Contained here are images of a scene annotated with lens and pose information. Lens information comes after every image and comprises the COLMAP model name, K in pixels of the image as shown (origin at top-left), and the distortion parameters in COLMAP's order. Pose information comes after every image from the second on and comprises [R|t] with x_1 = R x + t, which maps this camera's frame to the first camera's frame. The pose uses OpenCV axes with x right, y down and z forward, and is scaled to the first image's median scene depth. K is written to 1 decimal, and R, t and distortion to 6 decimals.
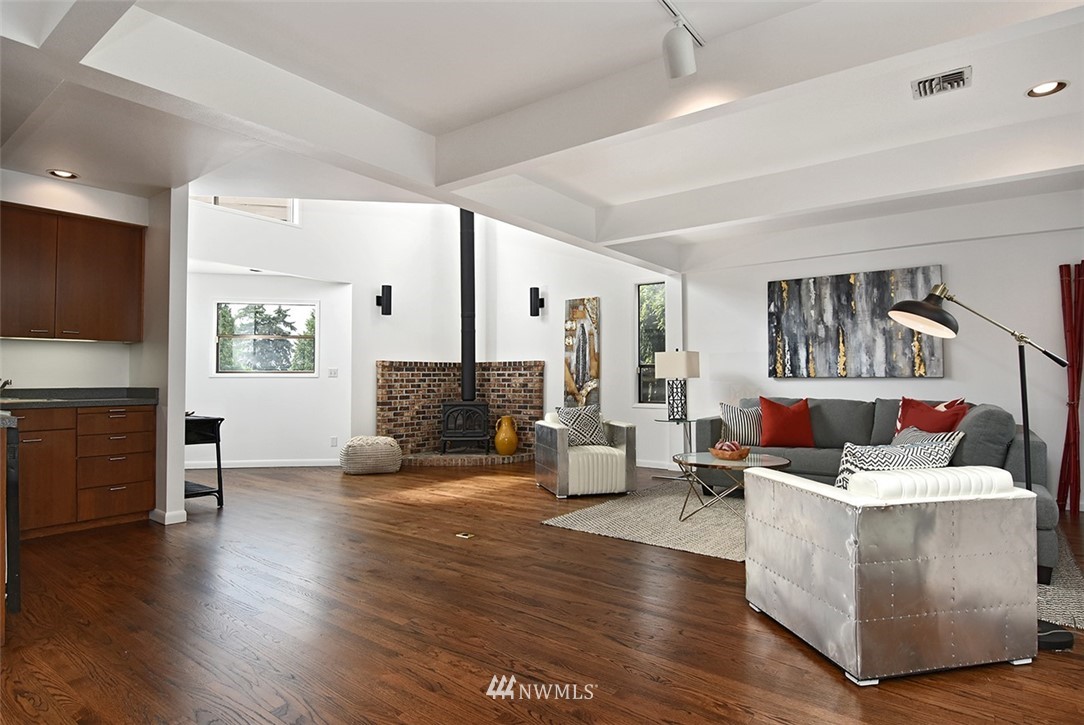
lens RADIAL K [[577.3, 0, 552.7], [0, 577.3, 369.6], [0, 0, 1]] dist [0.021619, -0.022984]
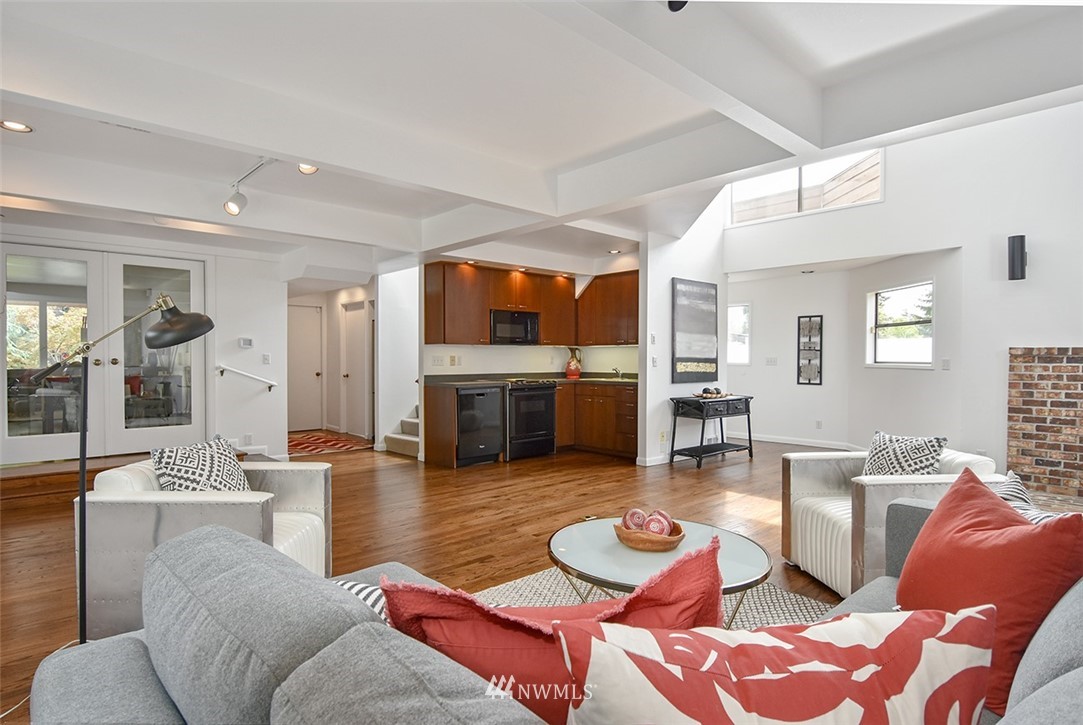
lens RADIAL K [[576.8, 0, 552.2], [0, 576.8, 369.6], [0, 0, 1]] dist [0.021619, -0.022984]
pose [[-0.182799, 0.019681, -0.982953, 0.501595], [0.011708, 0.999772, 0.017841, -0.008134], [0.983081, -0.008247, -0.182988, 0.608321]]
